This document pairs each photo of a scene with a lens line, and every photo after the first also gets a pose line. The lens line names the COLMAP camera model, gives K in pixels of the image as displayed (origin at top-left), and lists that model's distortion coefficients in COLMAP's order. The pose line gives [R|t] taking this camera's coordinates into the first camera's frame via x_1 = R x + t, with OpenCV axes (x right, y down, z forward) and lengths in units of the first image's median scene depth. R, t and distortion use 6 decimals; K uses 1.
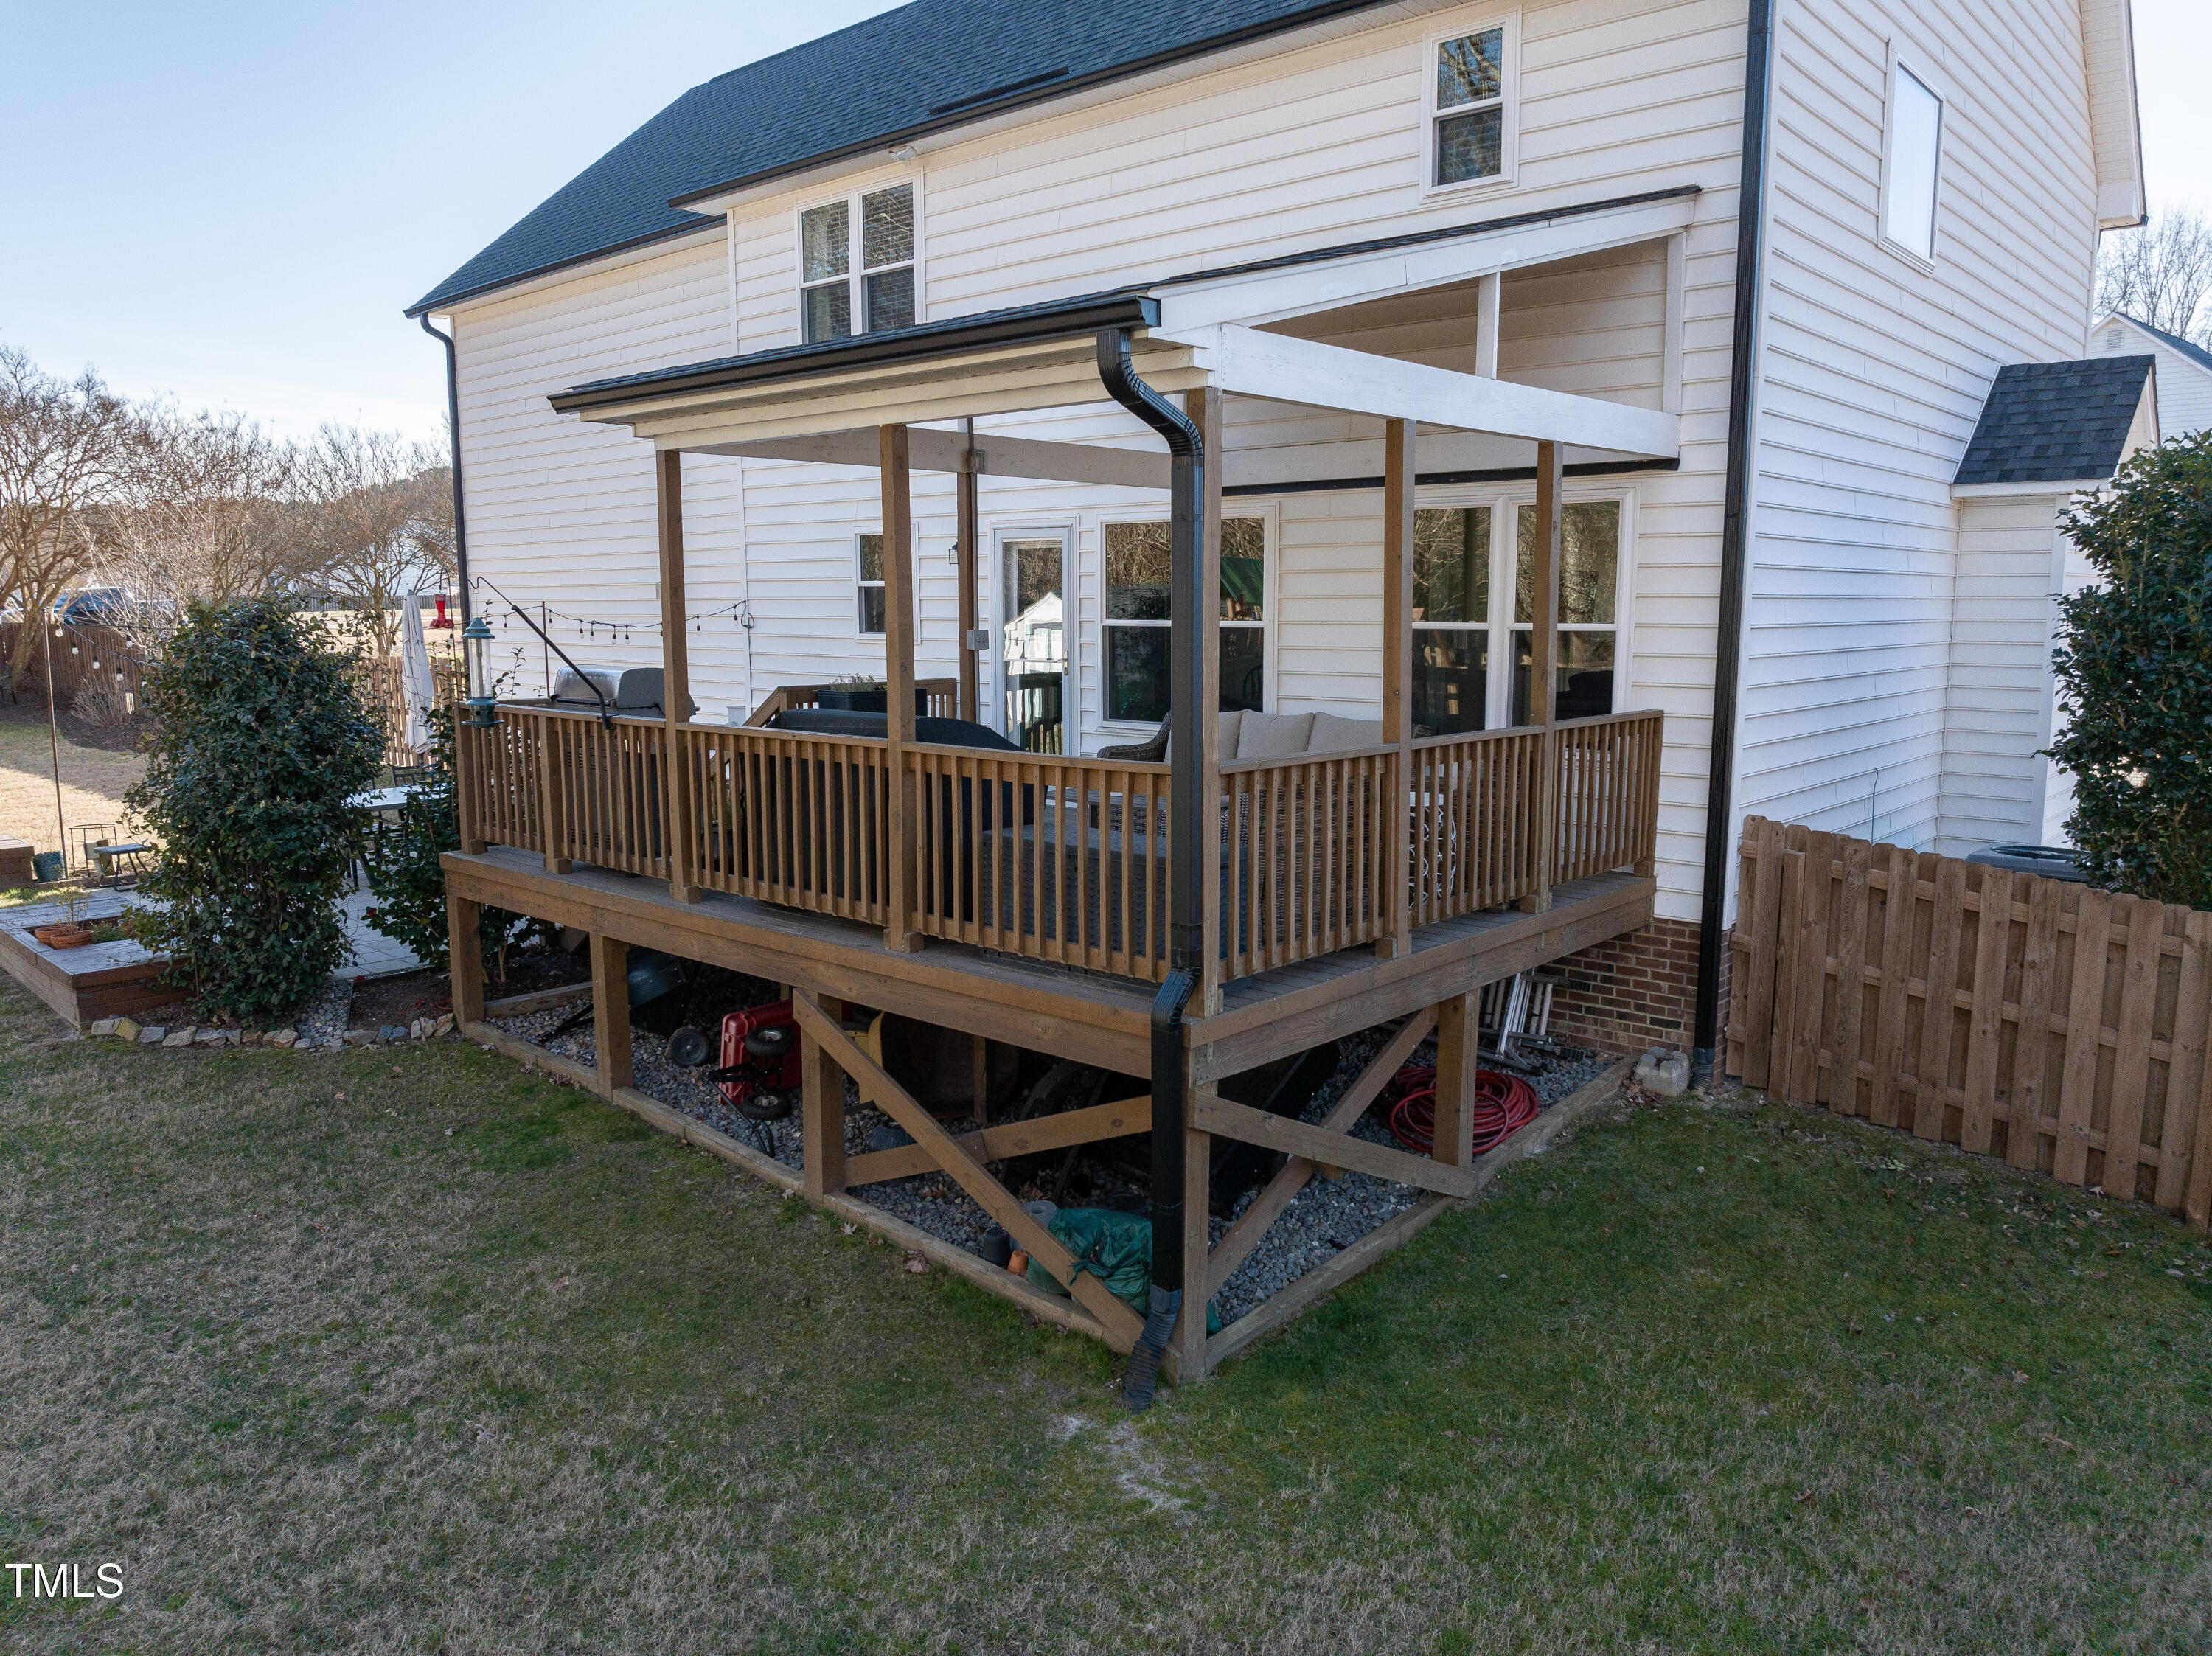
lens RADIAL K [[1559.8, 0, 1105.4], [0, 1559.8, 827.8], [0, 0, 1]] dist [-0.026102, -0.019635]
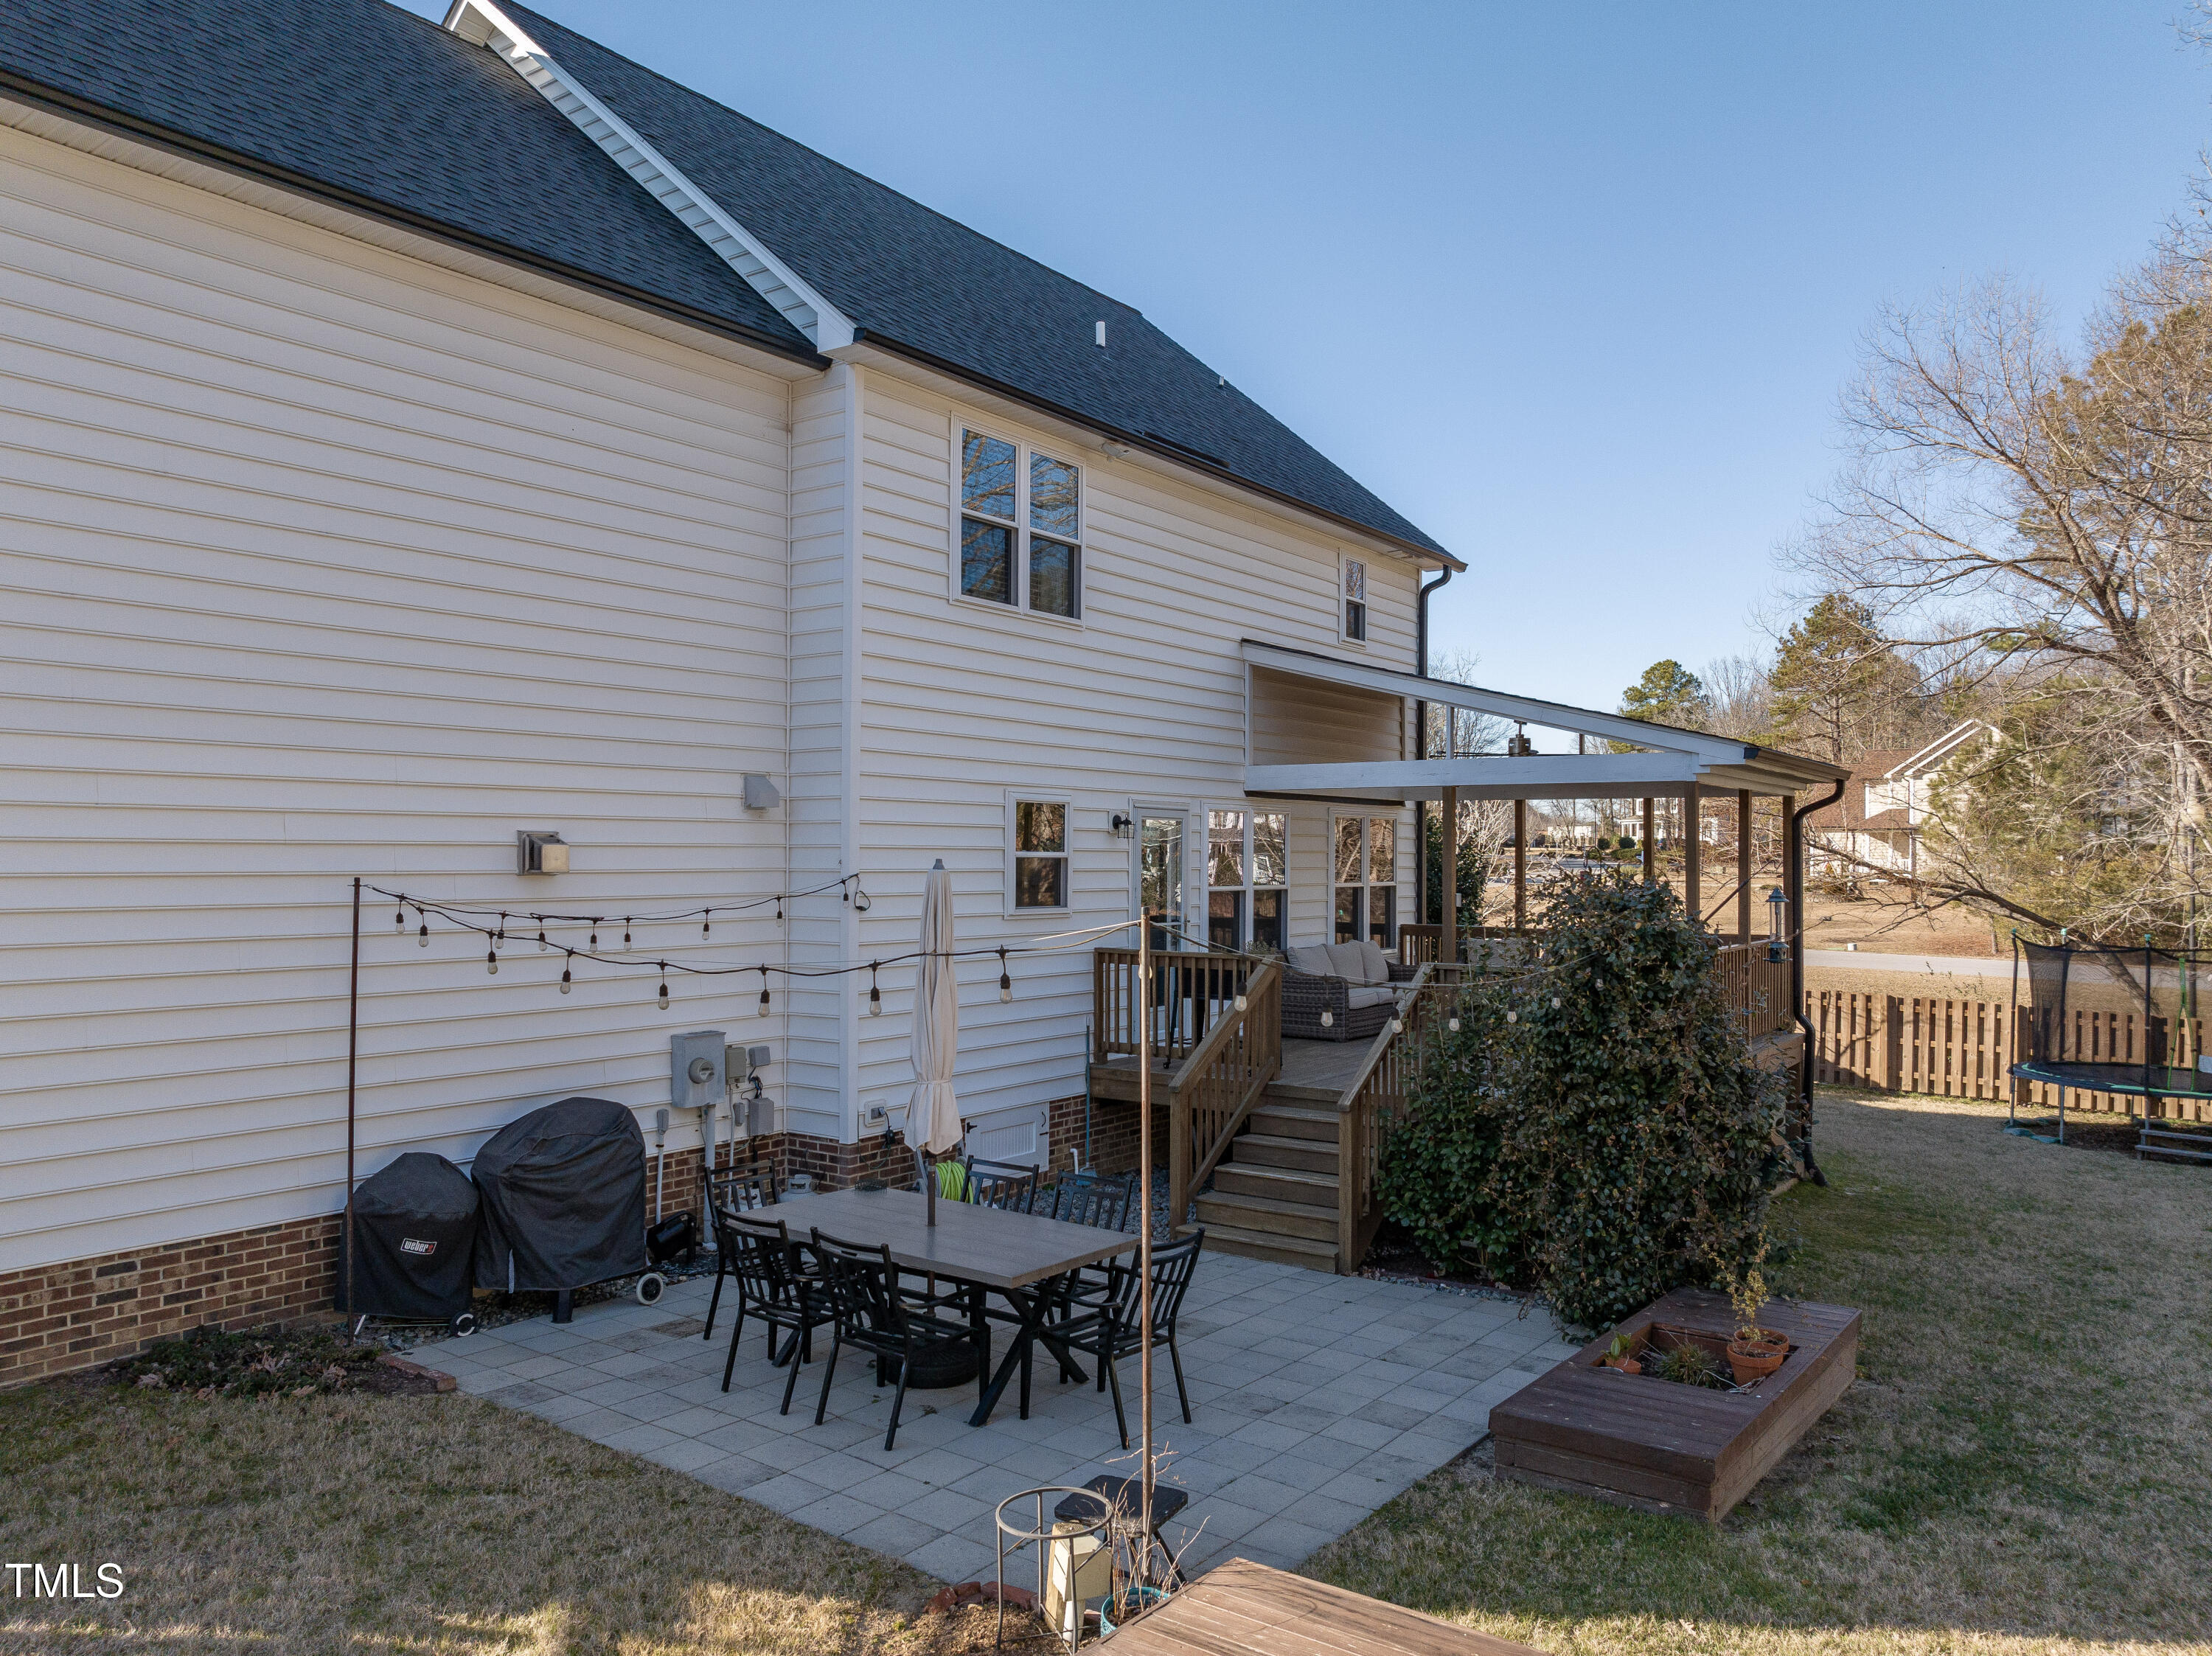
lens RADIAL K [[1559.8, 0, 1105.5], [0, 1559.8, 835.8], [0, 0, 1]] dist [-0.026102, -0.019635]
pose [[-0.124220, 0.006299, 0.992235, -1.137775], [0.132193, 0.991171, 0.010257, -0.180859], [-0.983410, 0.132441, -0.123956, 1.129294]]
